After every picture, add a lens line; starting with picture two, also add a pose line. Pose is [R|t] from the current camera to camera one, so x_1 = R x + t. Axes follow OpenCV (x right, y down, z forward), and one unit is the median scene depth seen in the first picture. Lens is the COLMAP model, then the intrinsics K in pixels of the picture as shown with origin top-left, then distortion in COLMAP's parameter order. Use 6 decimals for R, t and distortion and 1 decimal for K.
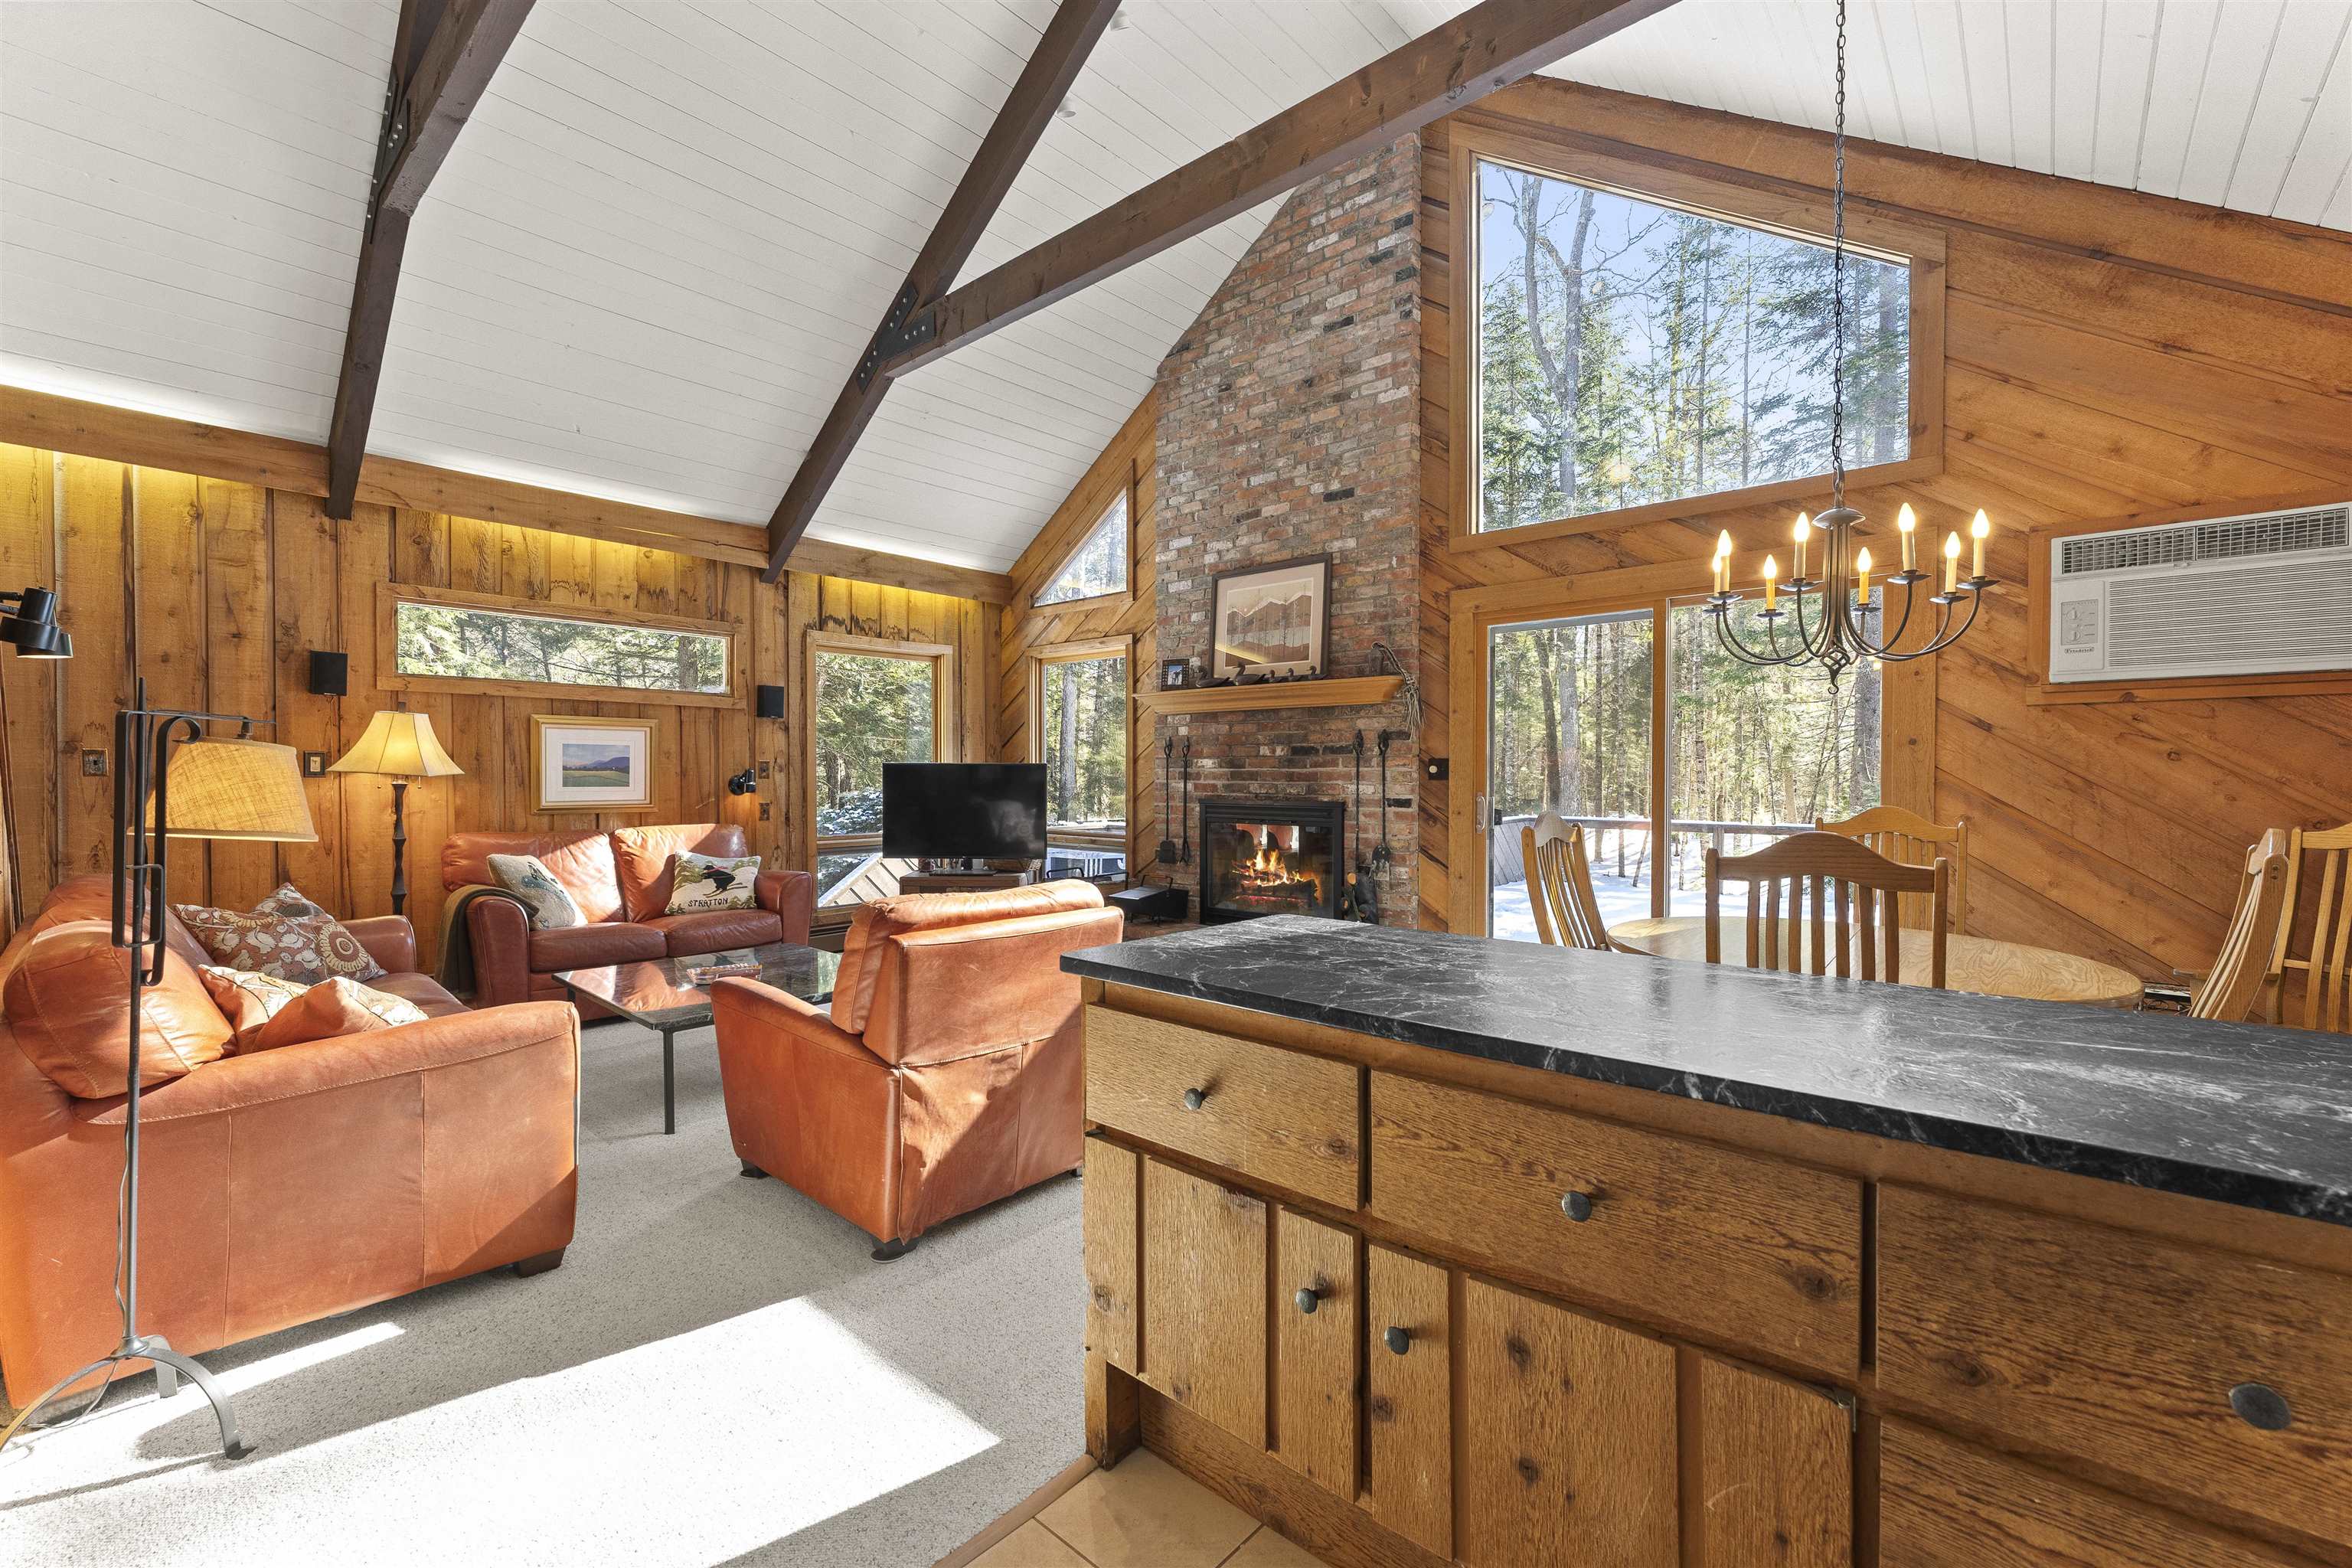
lens RADIAL K [[959.1, 0, 1187.0], [0, 959.1, 790.9], [0, 0, 1]] dist [-0.000617, -0.000150]
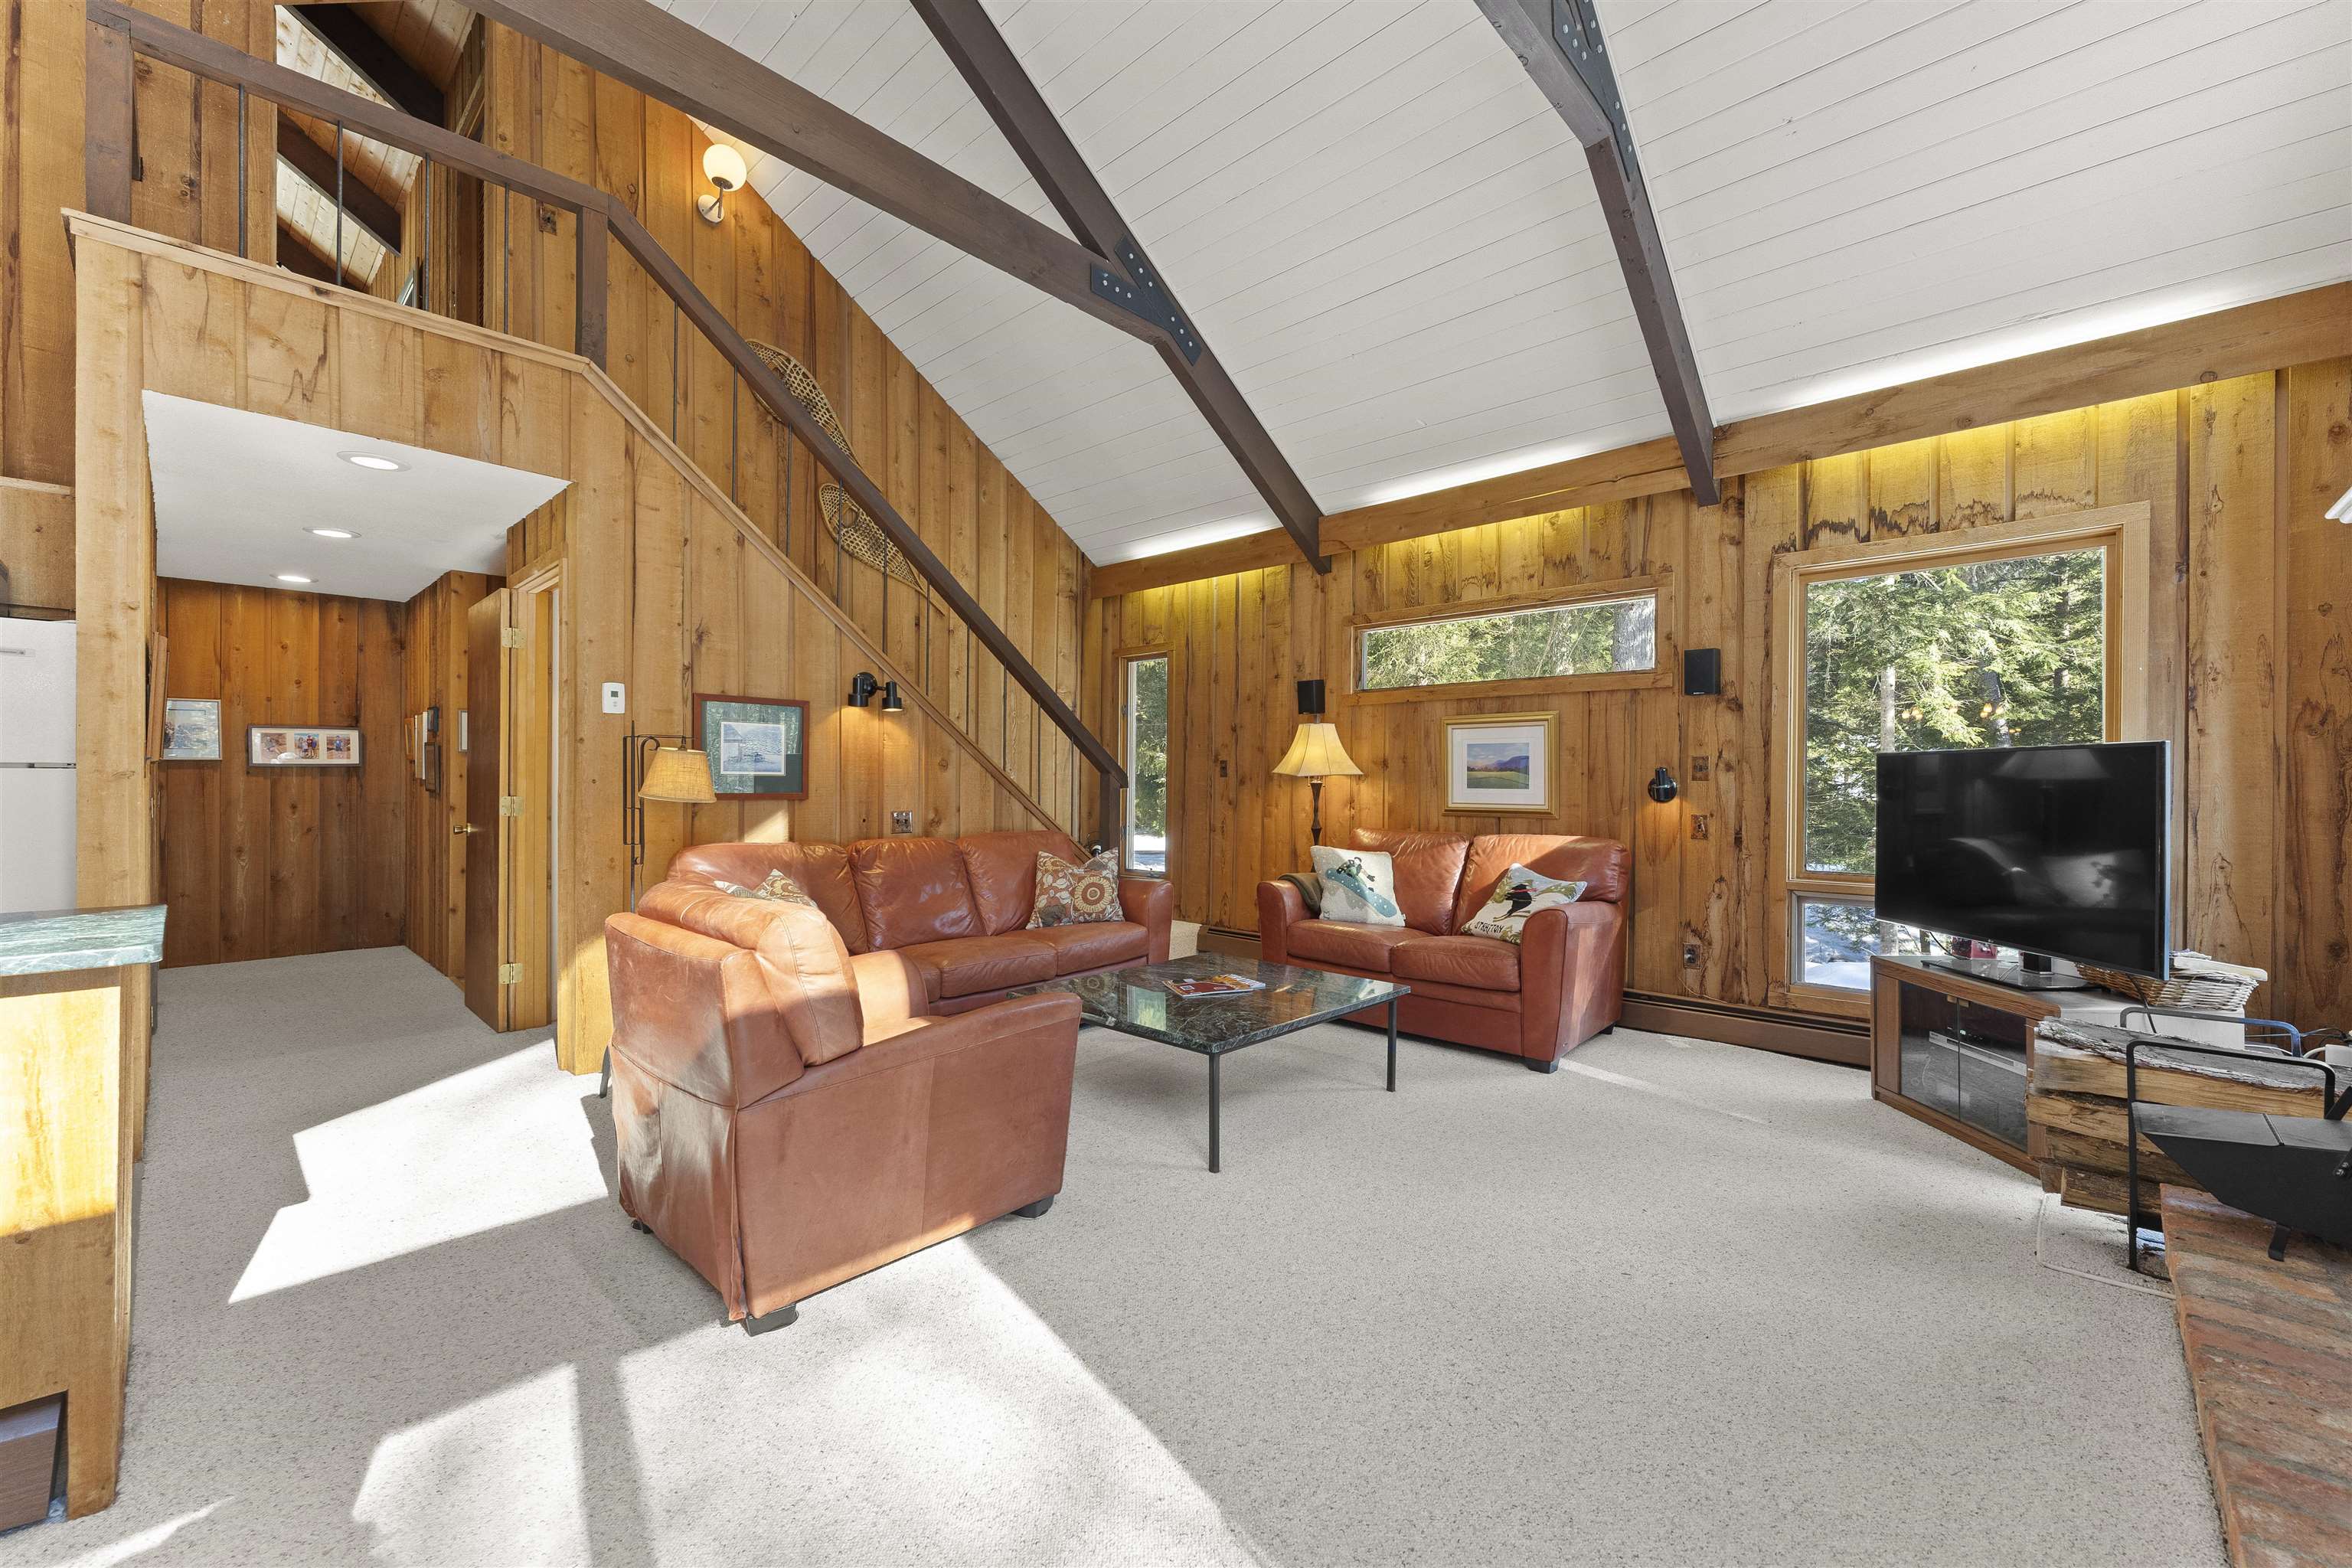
lens RADIAL K [[959.1, 0, 1176.0], [0, 959.1, 787.5], [0, 0, 1]] dist [-0.000617, -0.000150]
pose [[-0.037910, 0.004183, -0.999272, 0.327640], [-0.022795, 0.999727, 0.005050, -0.002850], [0.999021, 0.022969, -0.037804, 0.728873]]
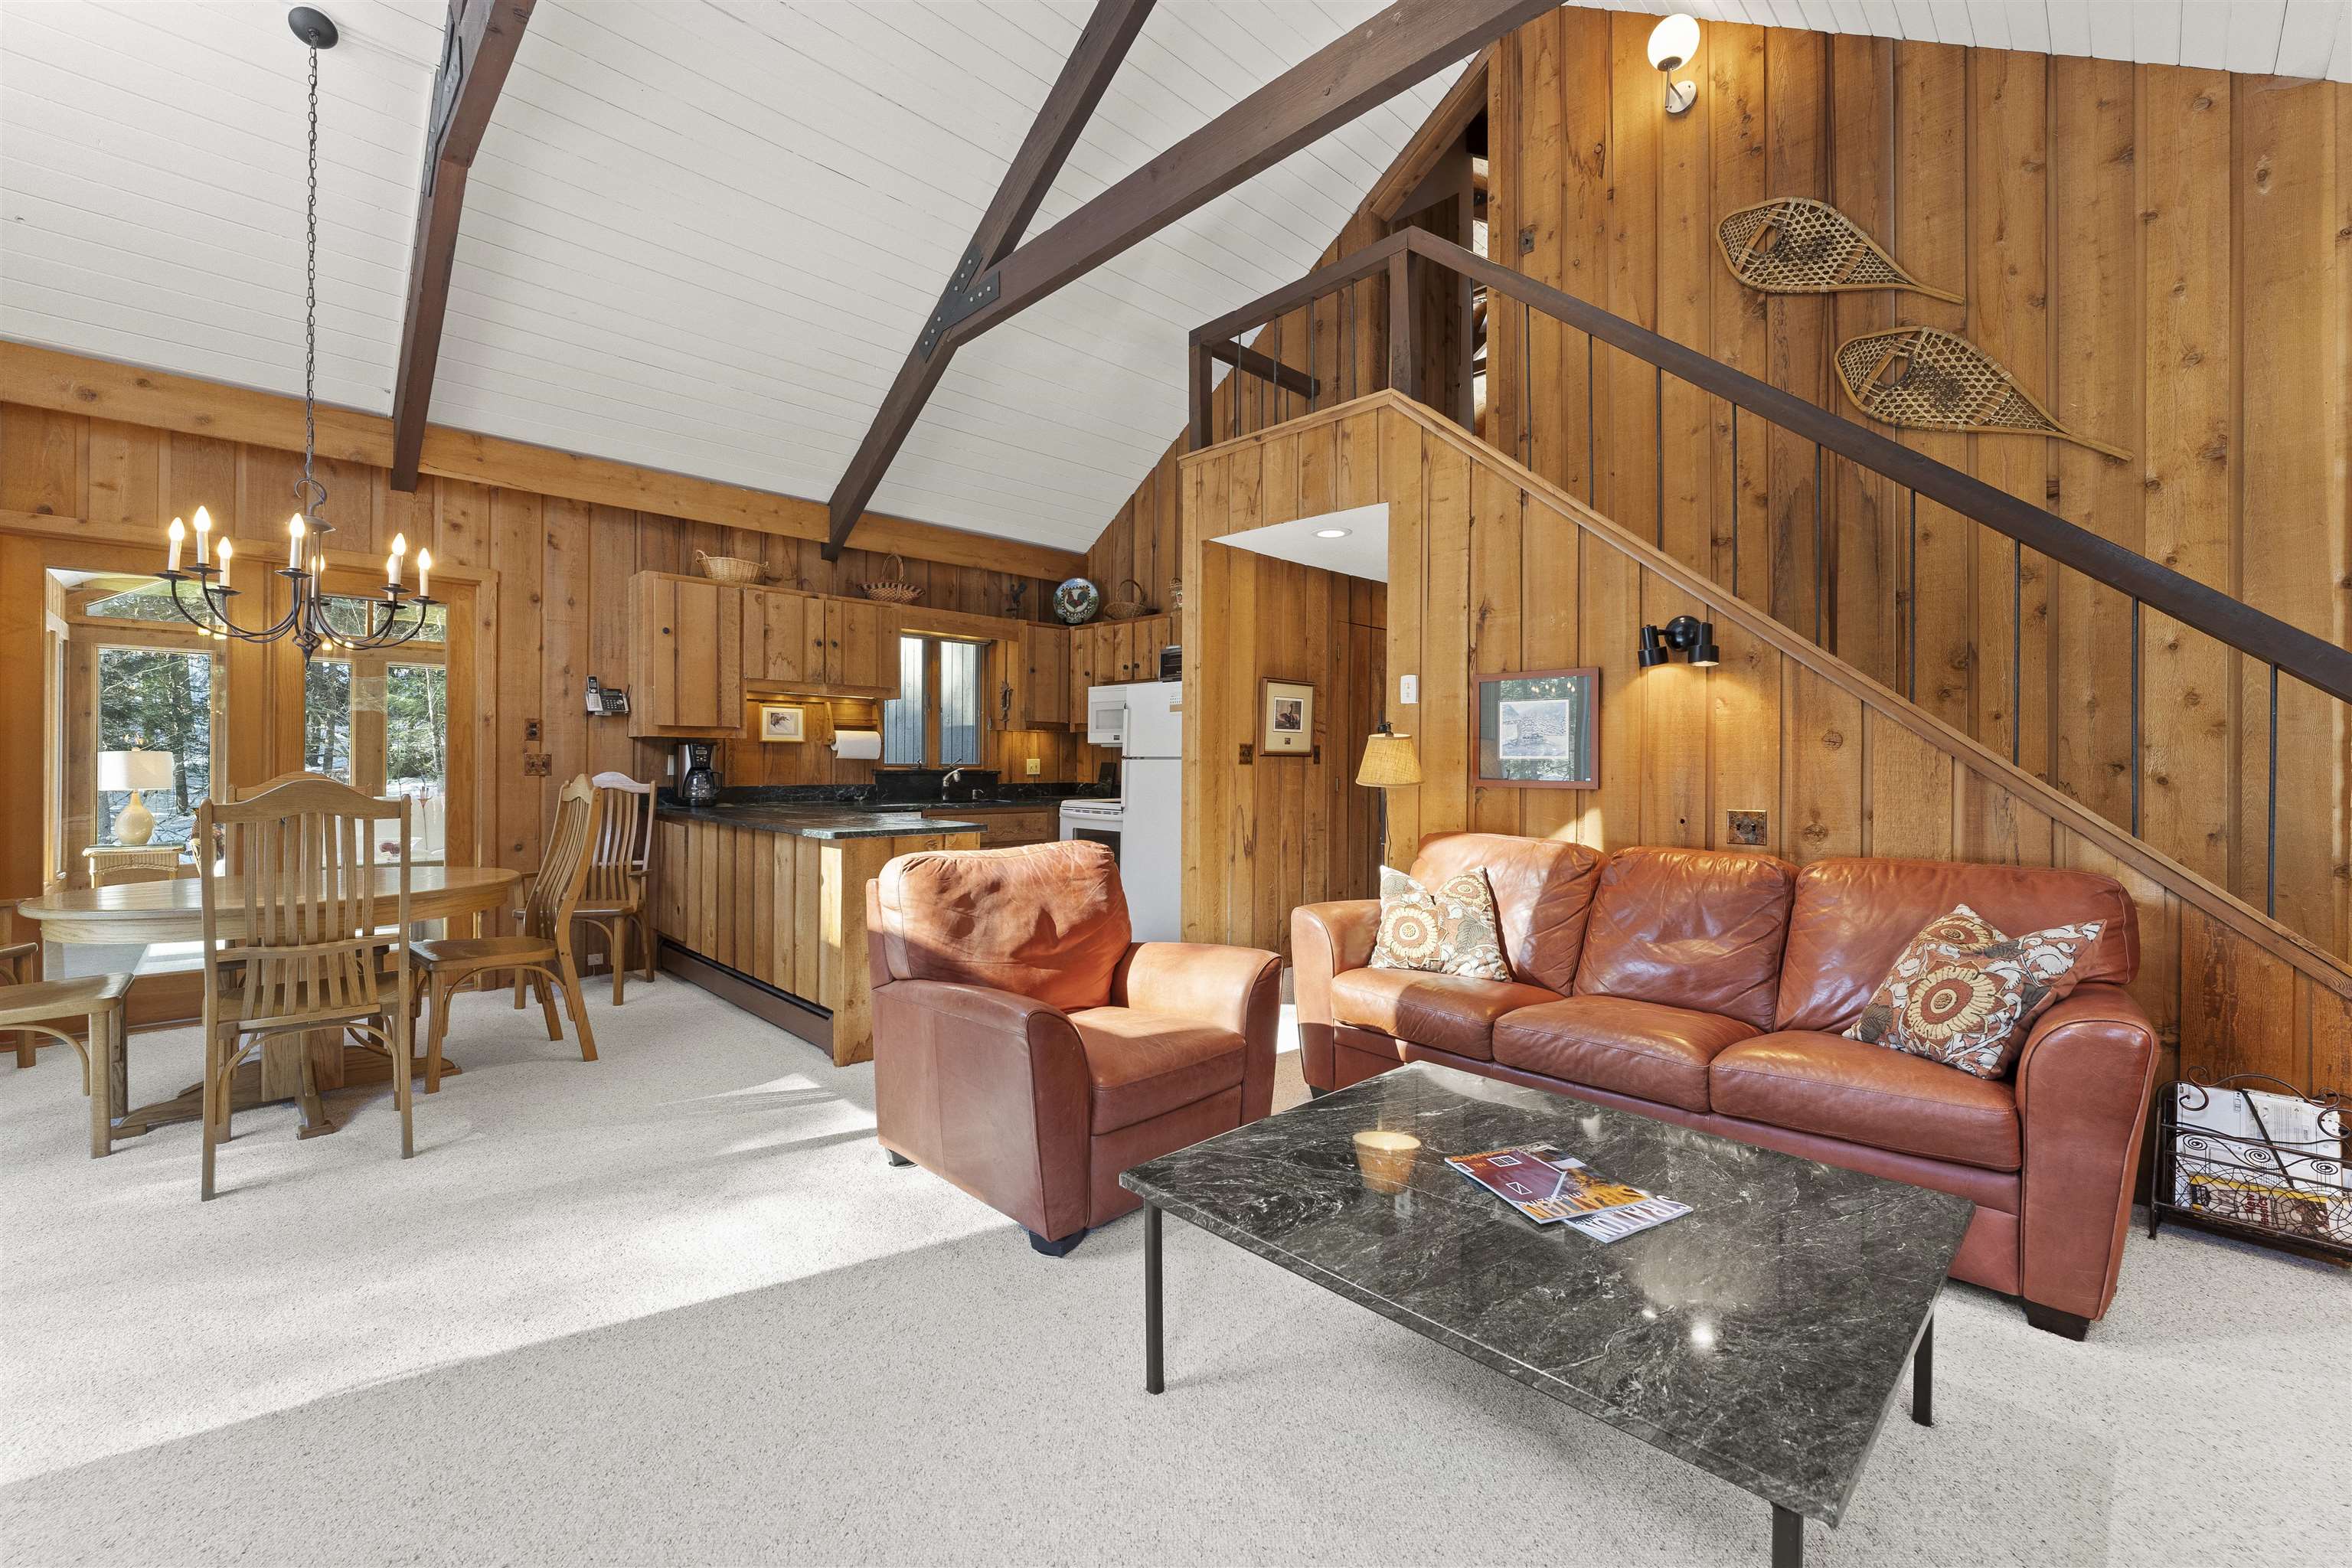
lens RADIAL K [[959.1, 0, 1170.2], [0, 959.1, 764.6], [0, 0, 1]] dist [-0.000617, -0.000150]
pose [[-0.996323, -0.010078, 0.085076, -0.245309], [-0.008623, 0.999811, 0.017448, -0.007292], [-0.085236, 0.016650, -0.996222, 1.066248]]
